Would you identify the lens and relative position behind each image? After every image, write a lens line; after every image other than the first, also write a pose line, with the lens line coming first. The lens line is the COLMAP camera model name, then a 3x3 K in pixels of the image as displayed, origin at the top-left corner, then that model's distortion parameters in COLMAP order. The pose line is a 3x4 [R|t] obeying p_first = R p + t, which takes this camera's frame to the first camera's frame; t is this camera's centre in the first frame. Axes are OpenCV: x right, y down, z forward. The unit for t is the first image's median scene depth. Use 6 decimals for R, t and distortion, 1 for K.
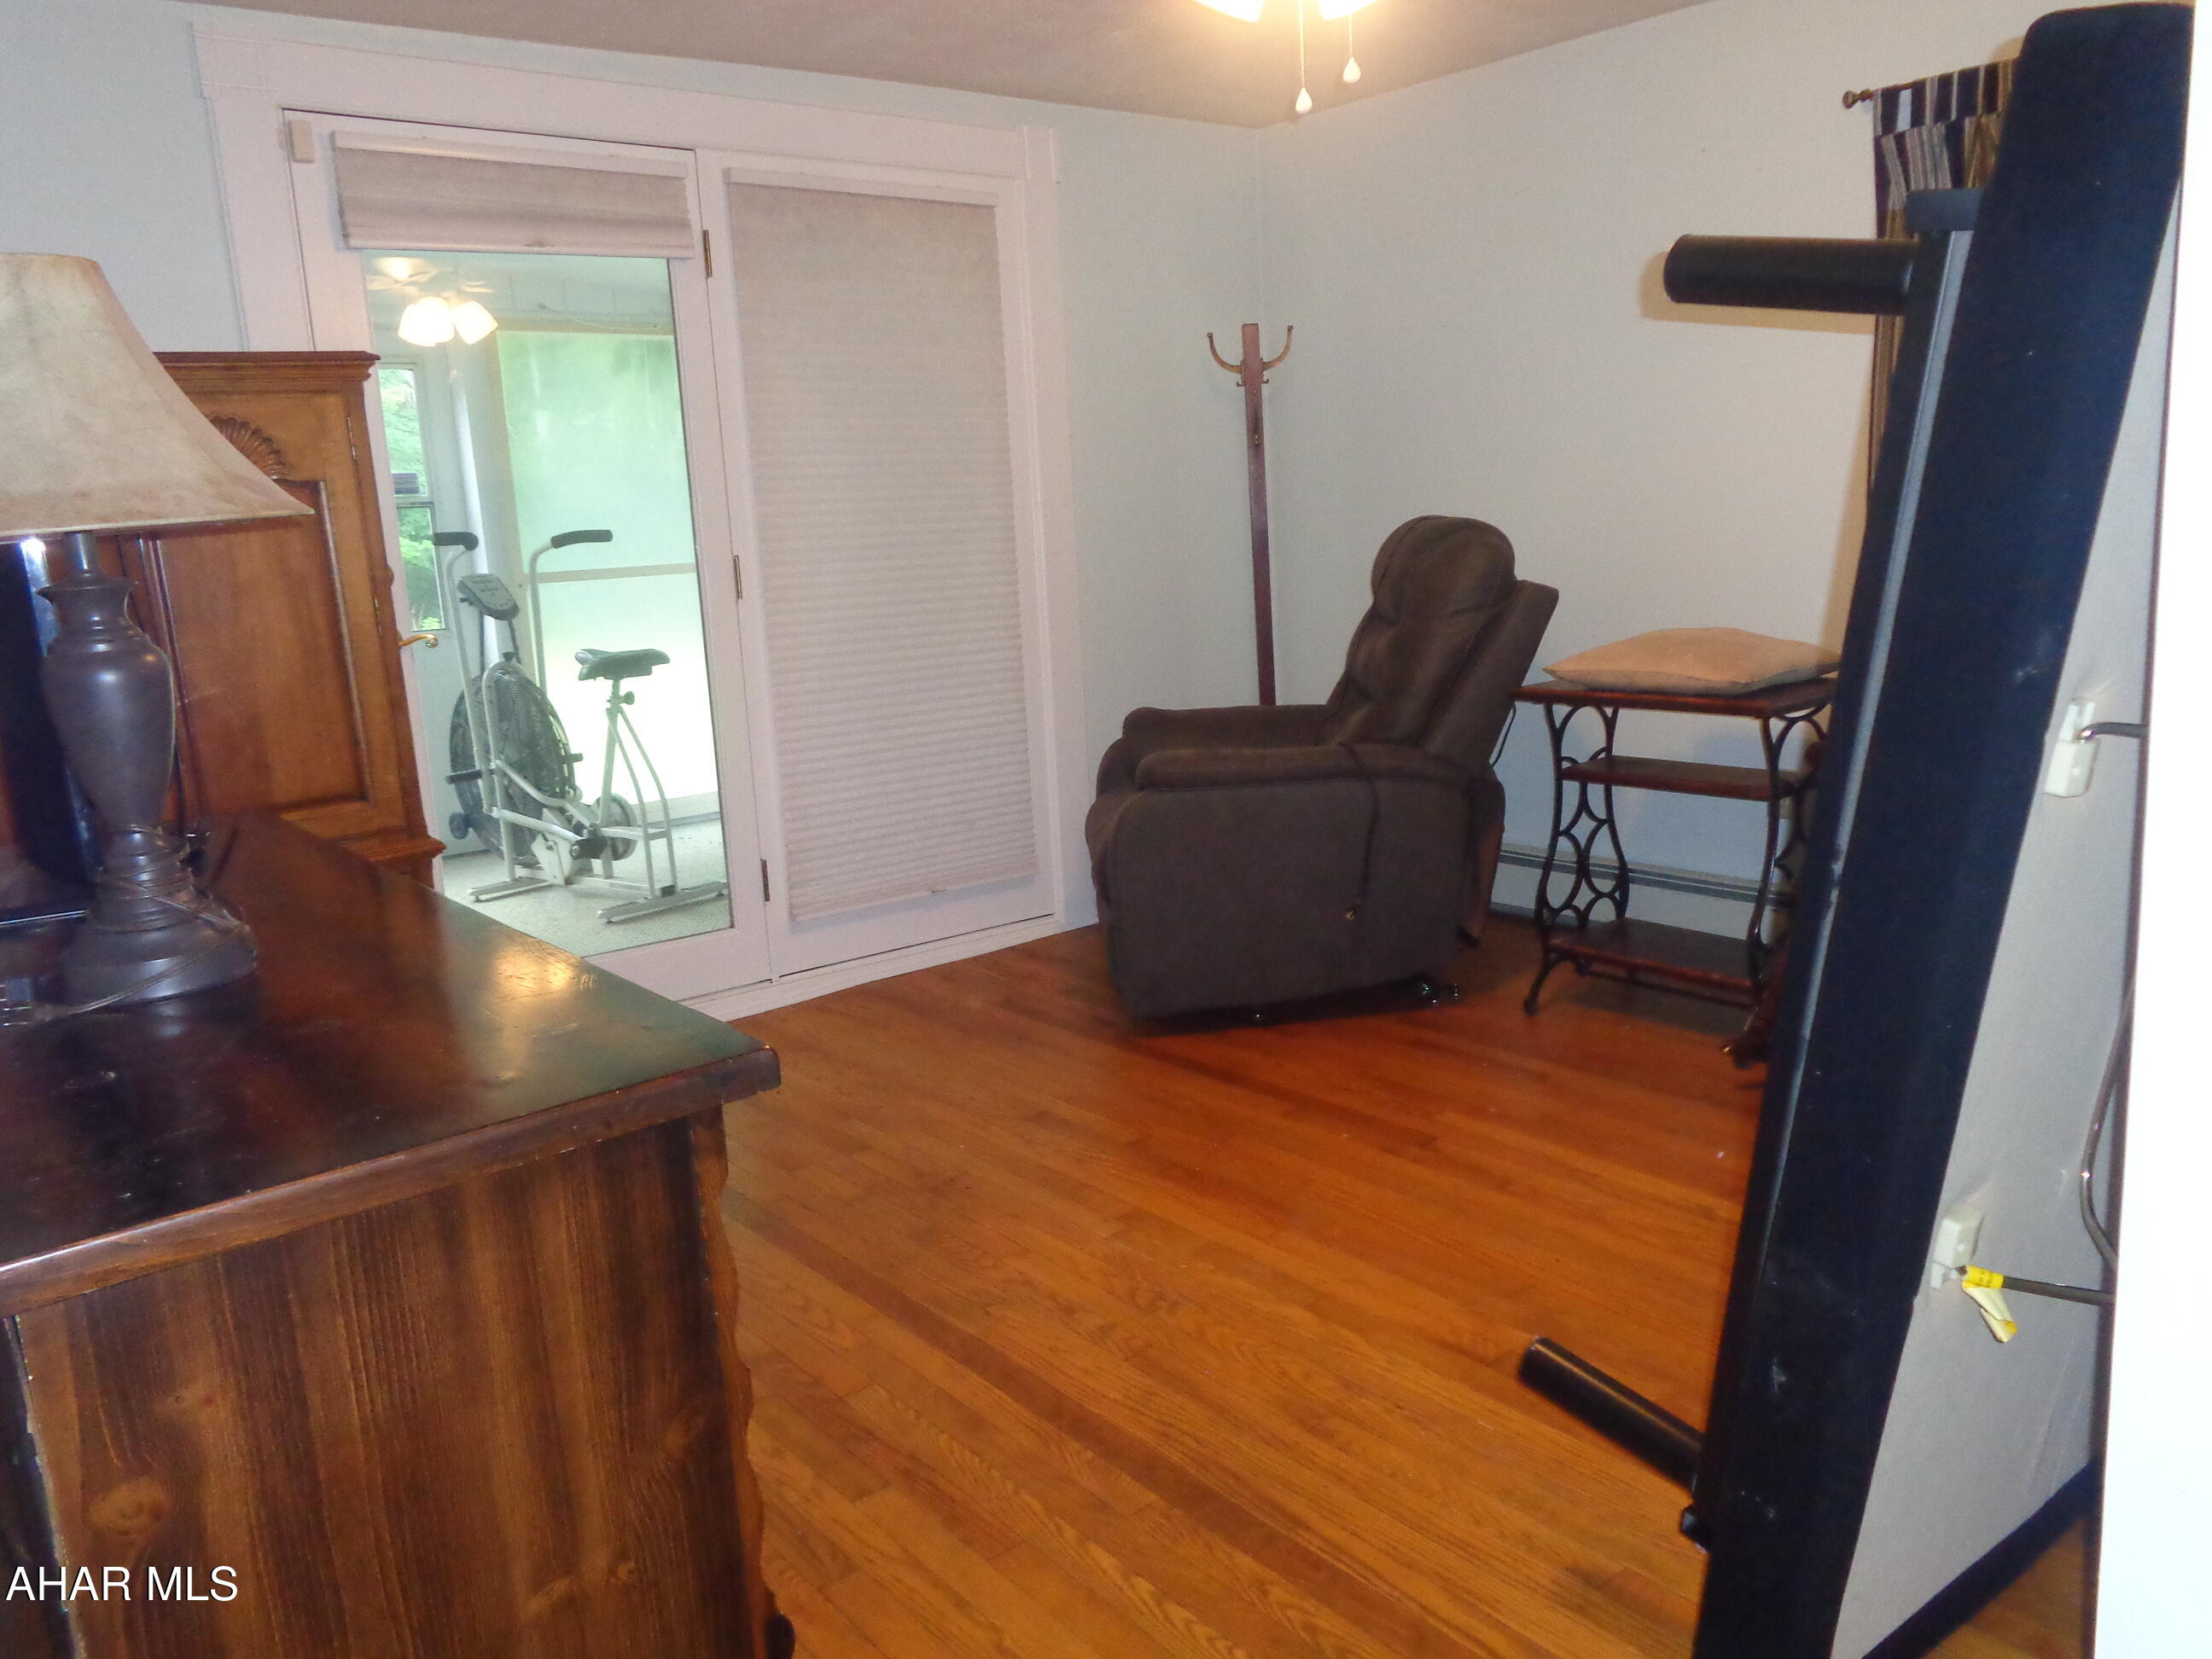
lens RADIAL K [[1653.6, 0, 1106.5], [0, 1653.6, 818.9], [0, 0, 1]] dist [-0.002799, 0.003664]
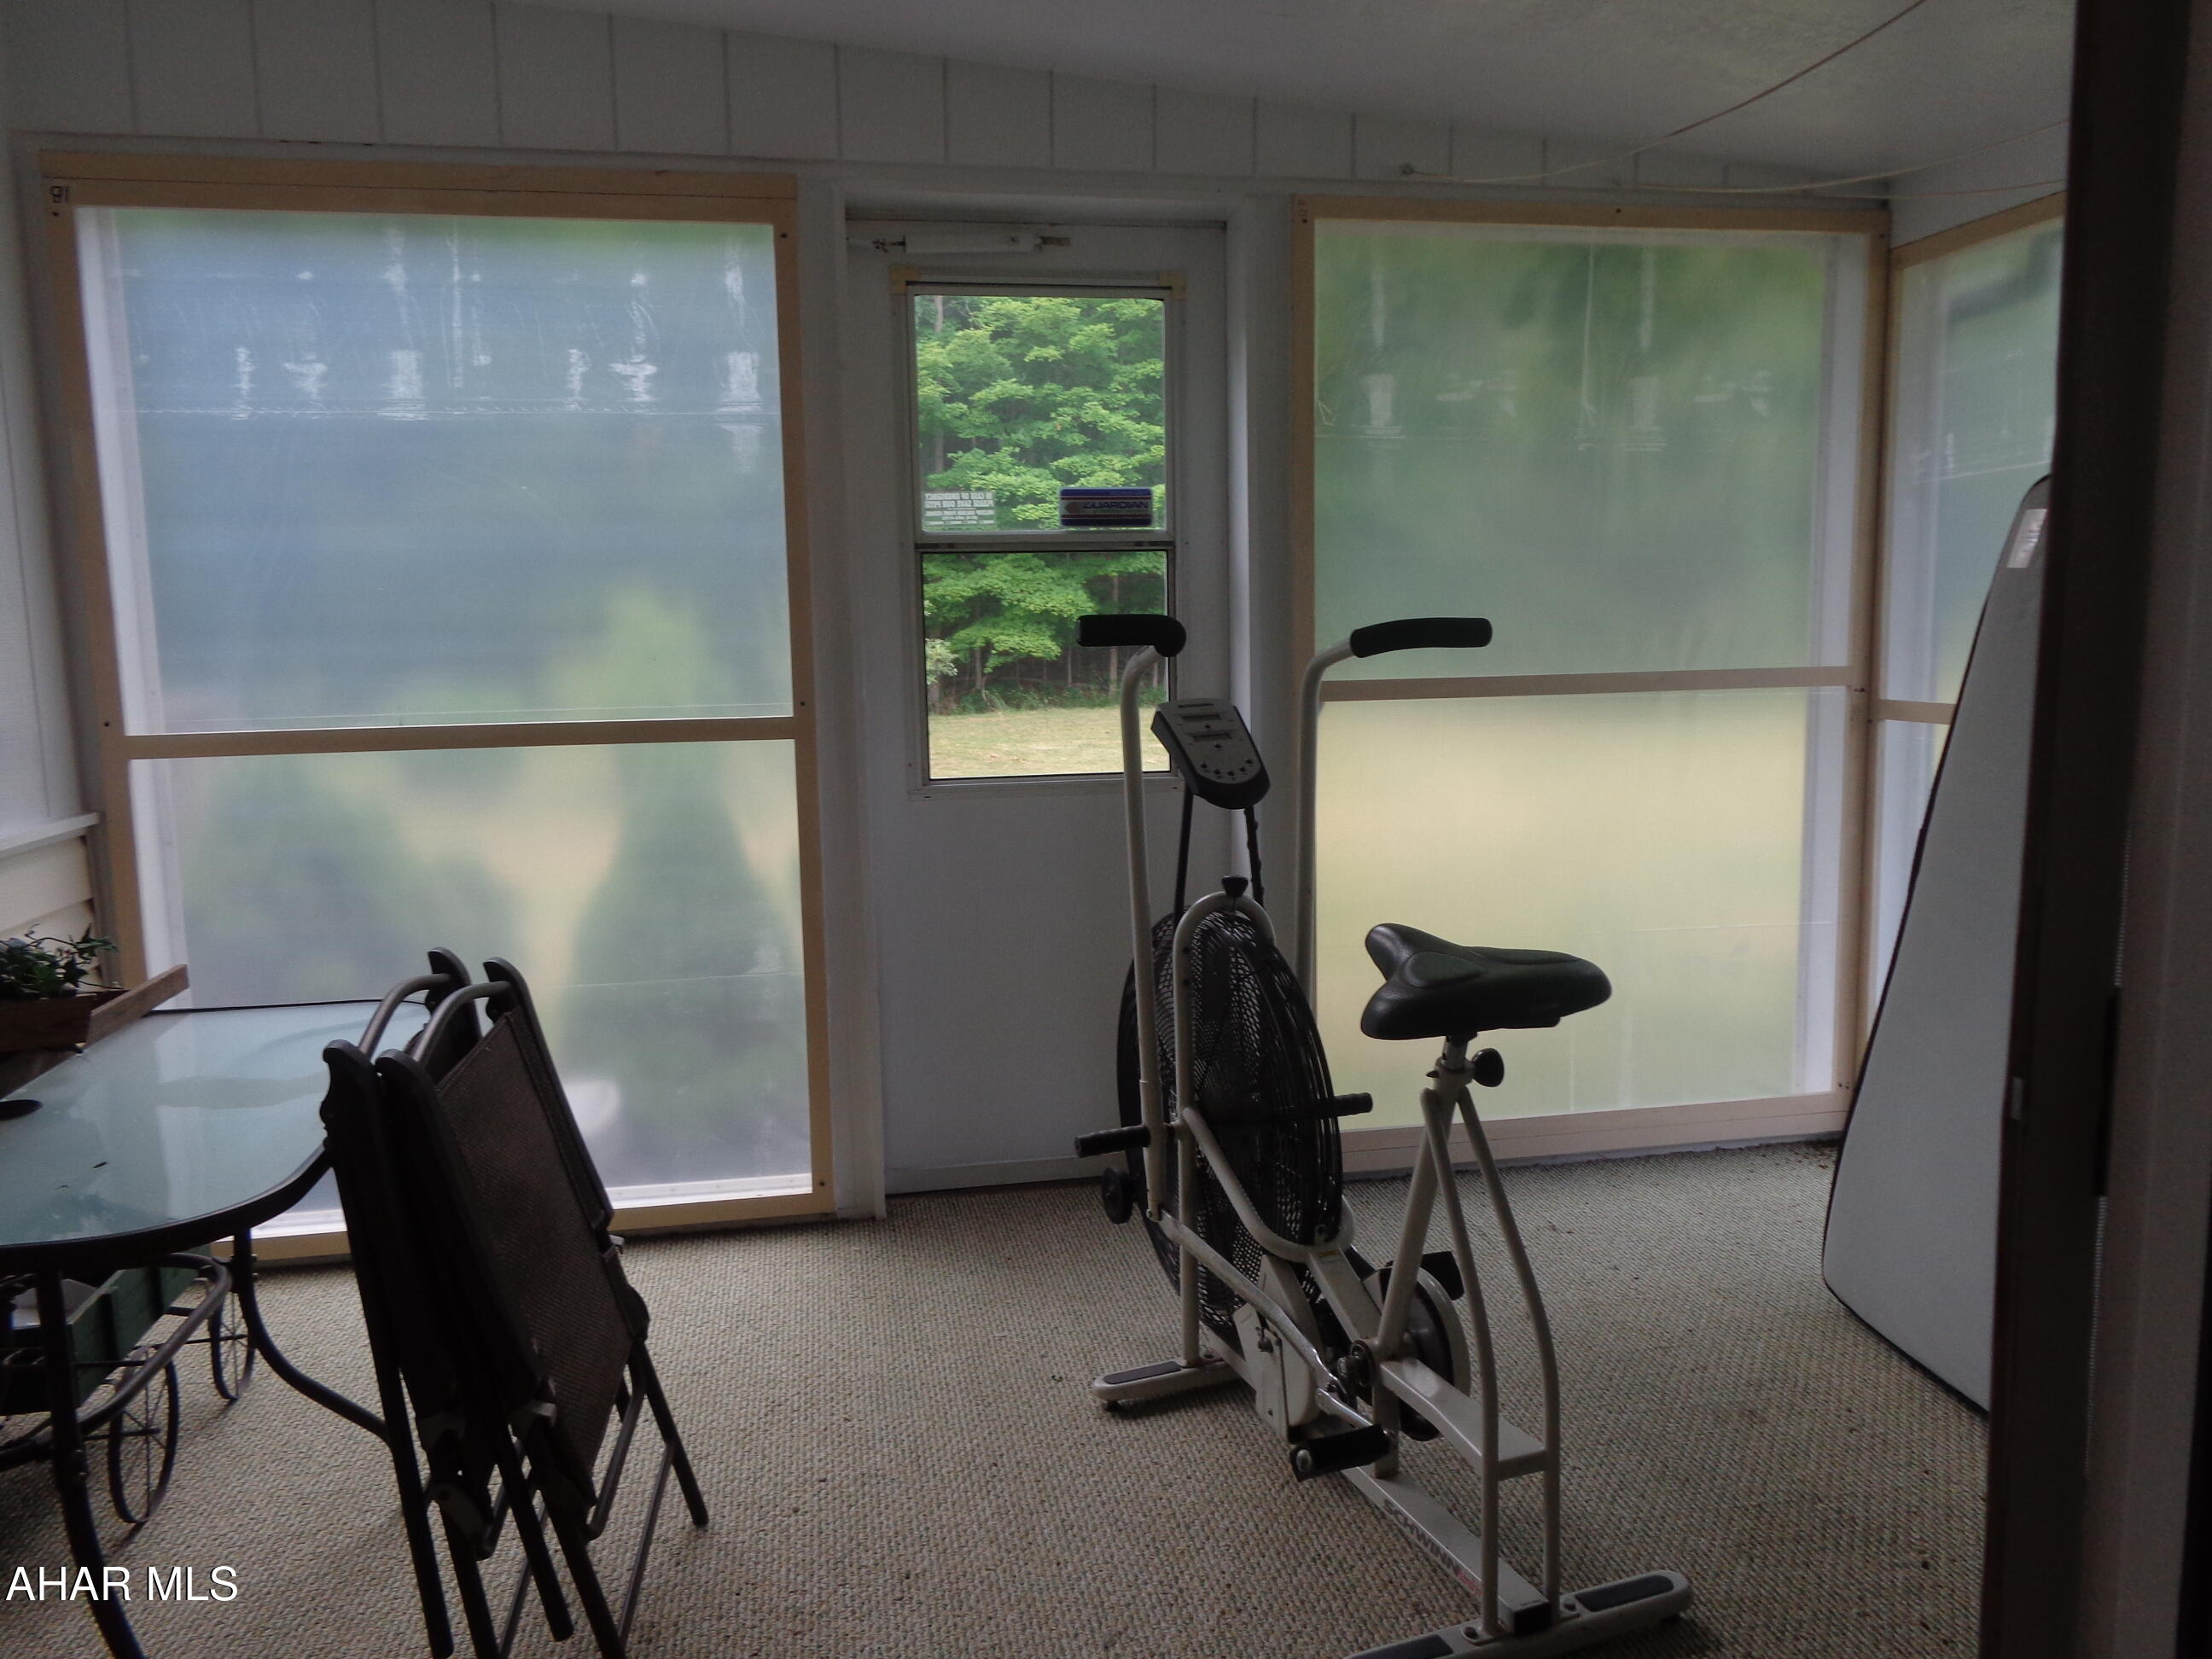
lens RADIAL K [[1653.6, 0, 1106.5], [0, 1653.6, 818.9], [0, 0, 1]] dist [-0.002799, 0.003664]
pose [[0.875285, 0.103861, -0.472323, -0.184887], [-0.115231, 0.993327, 0.004888, -0.117020], [0.469679, 0.050148, 0.881412, 0.596509]]
